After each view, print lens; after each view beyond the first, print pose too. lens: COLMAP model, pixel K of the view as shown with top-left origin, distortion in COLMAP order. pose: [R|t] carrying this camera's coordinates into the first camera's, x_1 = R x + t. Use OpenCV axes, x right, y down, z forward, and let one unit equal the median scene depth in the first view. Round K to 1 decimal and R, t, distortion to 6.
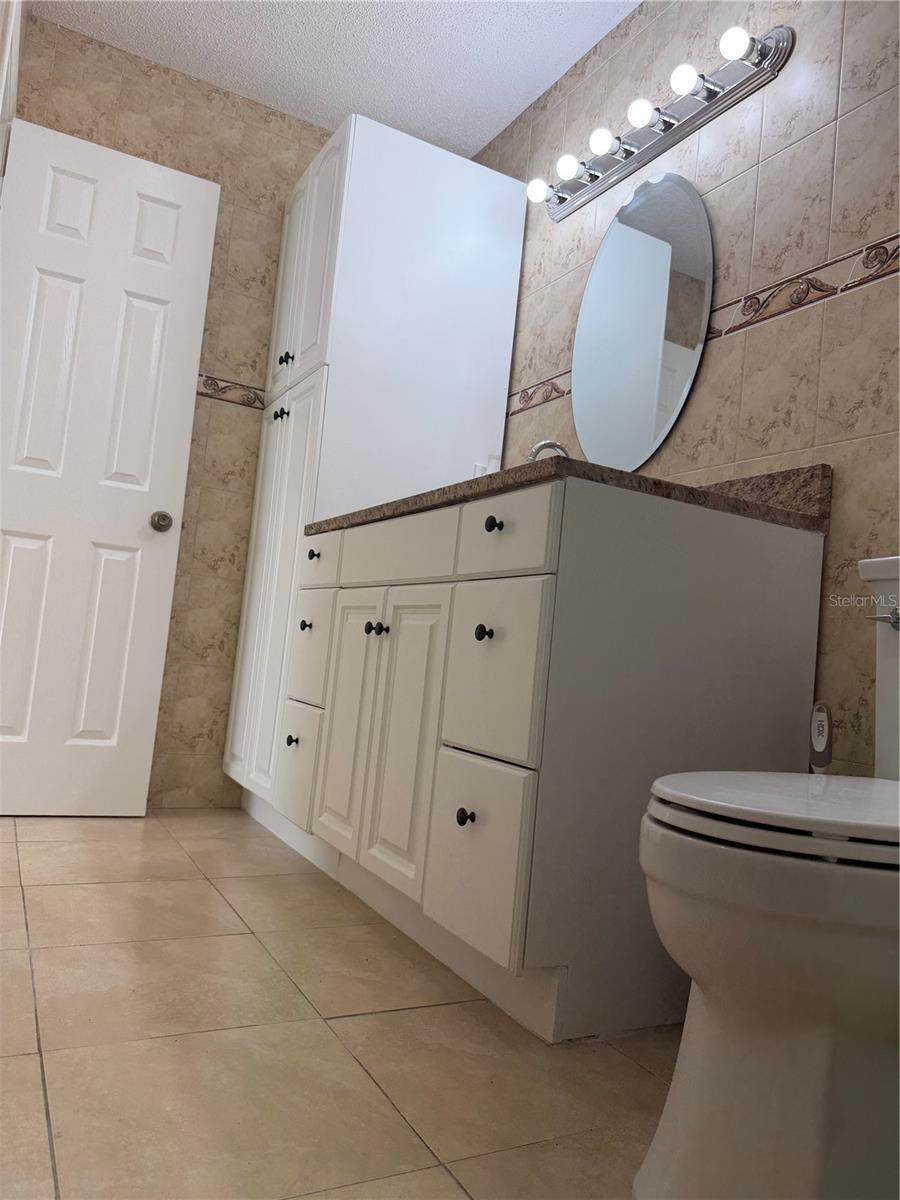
lens RADIAL K [[849.2, 0, 447.9], [0, 849.2, 601.0], [0, 0, 1]] dist [0.050109, -0.046567]
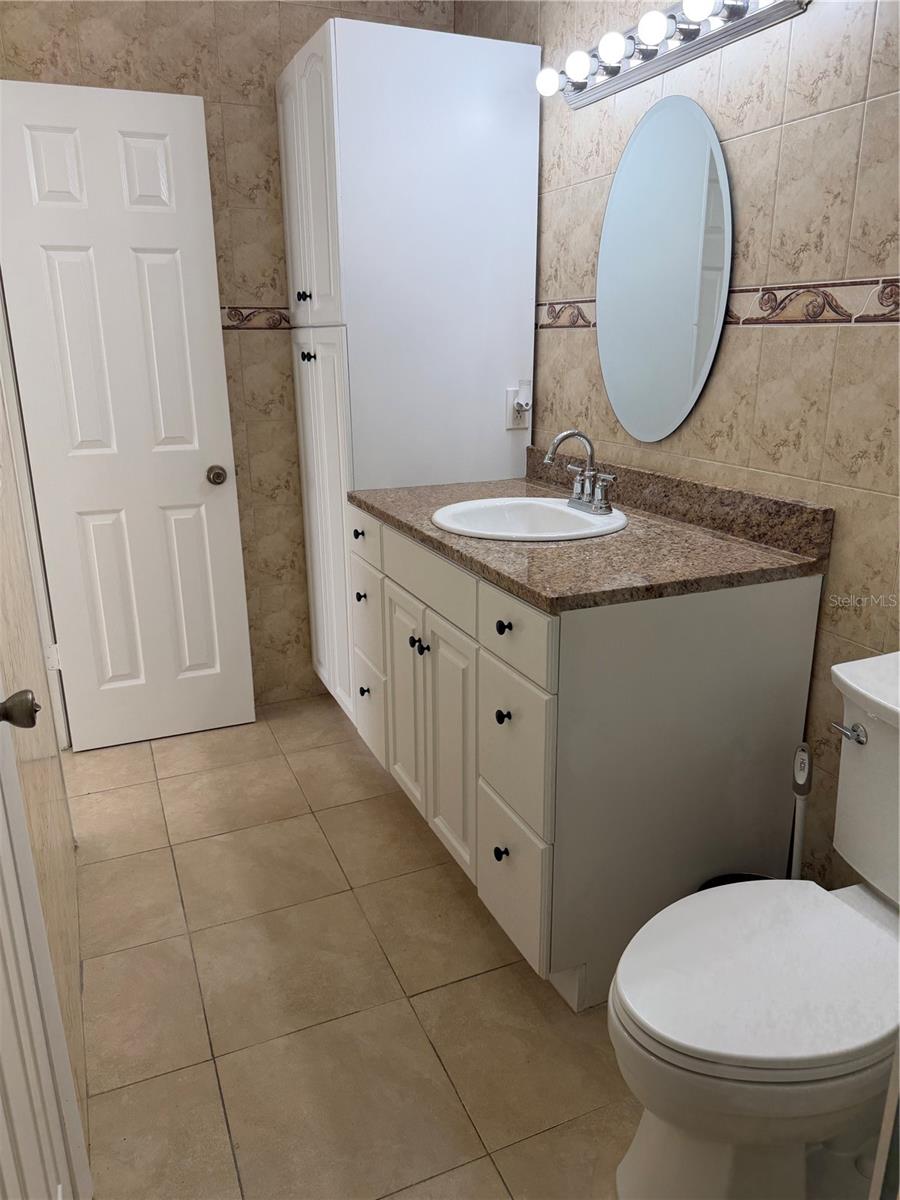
lens RADIAL K [[849.2, 0, 452.7], [0, 849.2, 601.0], [0, 0, 1]] dist [0.050109, -0.046567]
pose [[0.990739, -0.074342, -0.113617, 0.070413], [0.109731, 0.931224, 0.347535, -0.311046], [0.079967, -0.356784, 0.930758, -0.020369]]
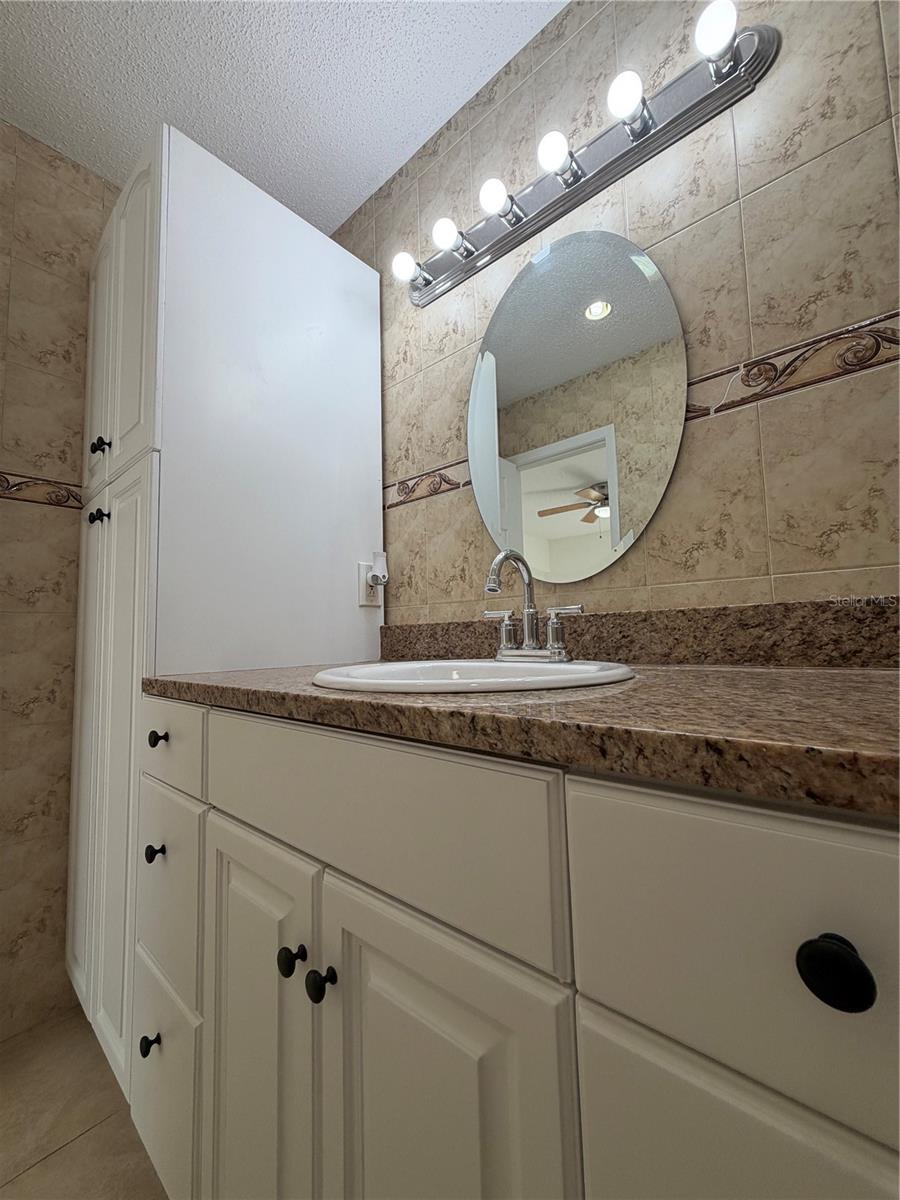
lens RADIAL K [[479.2, 0, 452.1], [0, 479.2, 596.9], [0, 0, 1]] dist [0.001908, 0.000543]
pose [[0.933215, -0.093695, 0.346888, -0.060610], [0.095383, 0.995365, 0.012244, -0.134532], [-0.346427, 0.021661, 0.937827, 0.533861]]
